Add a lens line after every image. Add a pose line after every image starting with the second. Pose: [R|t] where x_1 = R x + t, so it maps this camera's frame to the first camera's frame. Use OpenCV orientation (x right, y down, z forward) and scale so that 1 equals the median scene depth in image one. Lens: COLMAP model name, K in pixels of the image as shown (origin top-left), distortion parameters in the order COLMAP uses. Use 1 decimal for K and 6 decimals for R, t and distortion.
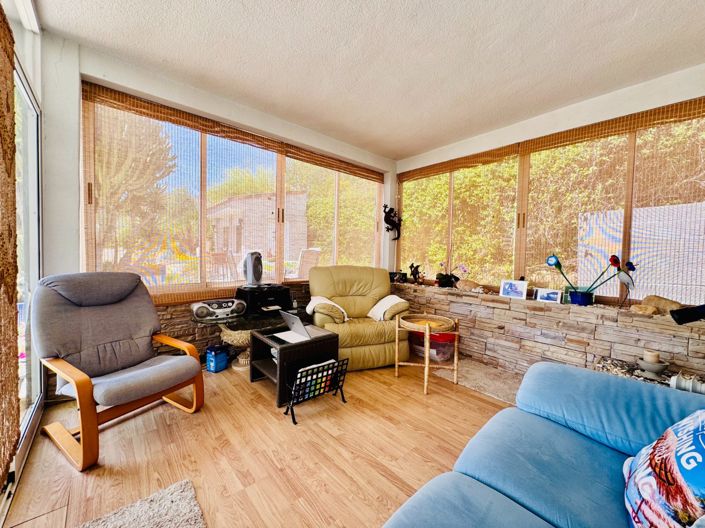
lens RADIAL K [[280.8, 0, 353.2], [0, 280.8, 263.4], [0, 0, 1]] dist [-0.002135, -0.000363]
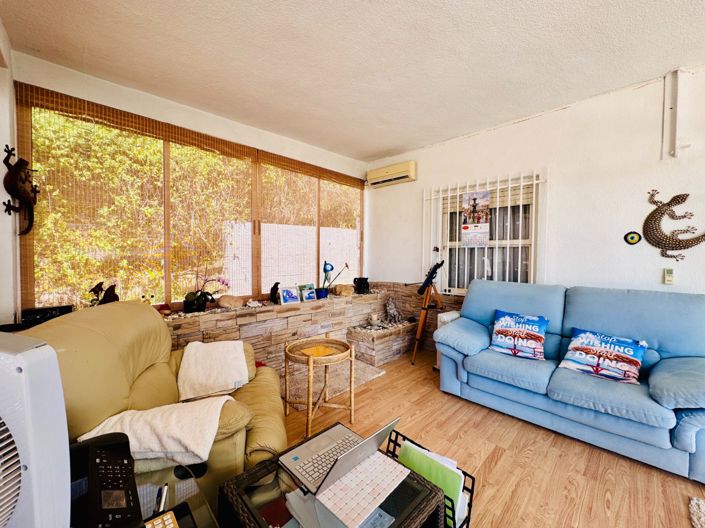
lens RADIAL K [[280.8, 0, 353.2], [0, 280.8, 263.7], [0, 0, 1]] dist [-0.002135, -0.000363]
pose [[-0.051099, -0.050976, 0.997392, -0.398013], [0.022458, 0.998385, 0.052177, -0.062364], [-0.998441, 0.025066, -0.049871, 0.655915]]
